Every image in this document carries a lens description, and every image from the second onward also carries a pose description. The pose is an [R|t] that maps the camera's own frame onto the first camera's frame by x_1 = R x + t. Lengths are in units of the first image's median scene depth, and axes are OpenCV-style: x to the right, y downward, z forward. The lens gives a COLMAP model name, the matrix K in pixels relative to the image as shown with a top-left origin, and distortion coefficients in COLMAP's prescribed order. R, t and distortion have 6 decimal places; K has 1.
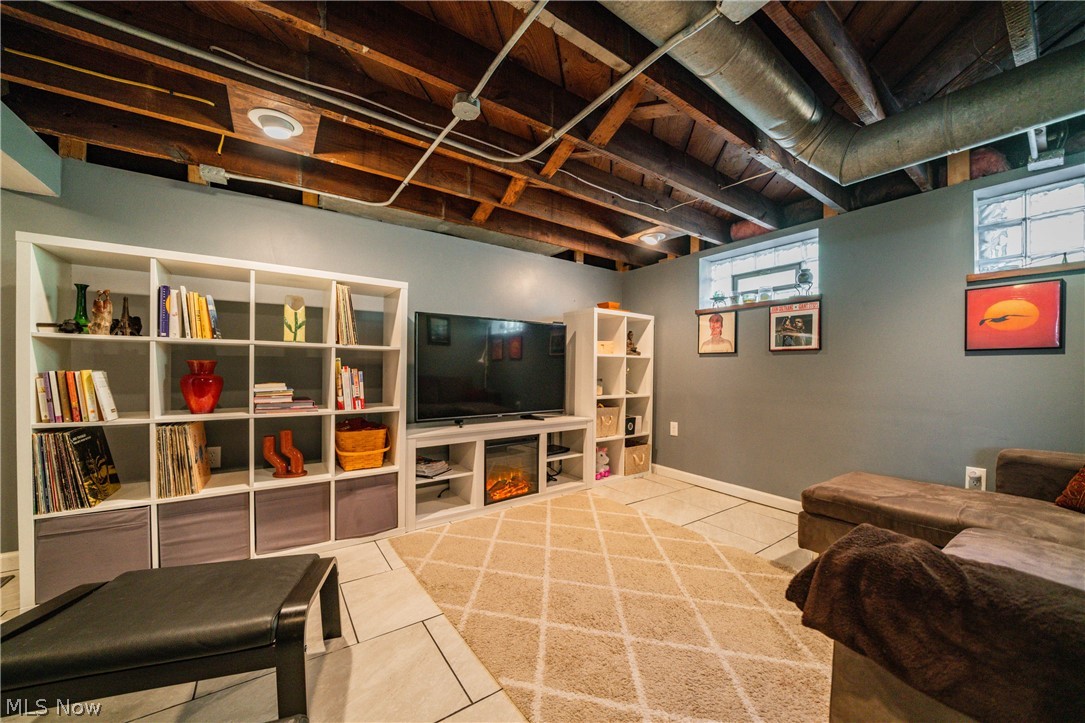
lens RADIAL K [[398.9, 0, 545.6], [0, 398.9, 368.0], [0, 0, 1]] dist [0.000333, 0.000109]
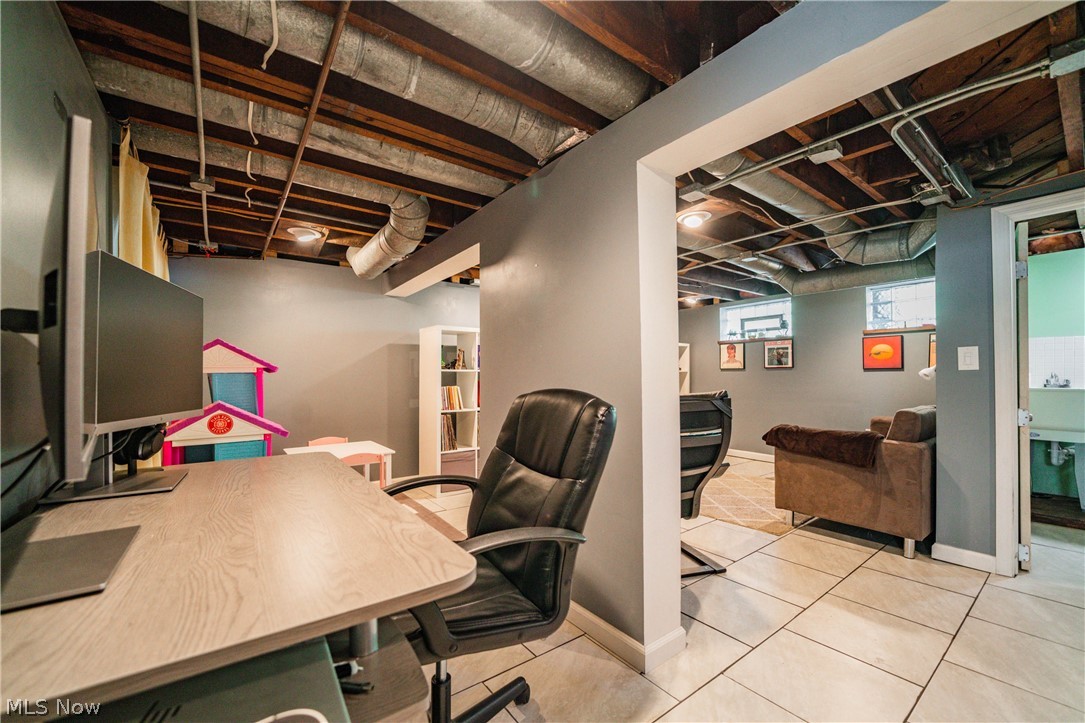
lens RADIAL K [[424.5, 0, 540.1], [0, 424.5, 368.0], [0, 0, 1]] dist [0.000336, -0.000032]
pose [[0.999849, -0.014510, 0.009598, -0.372428], [0.014633, 0.999810, -0.012852, -0.031512], [-0.009410, 0.012990, 0.999871, -0.723629]]
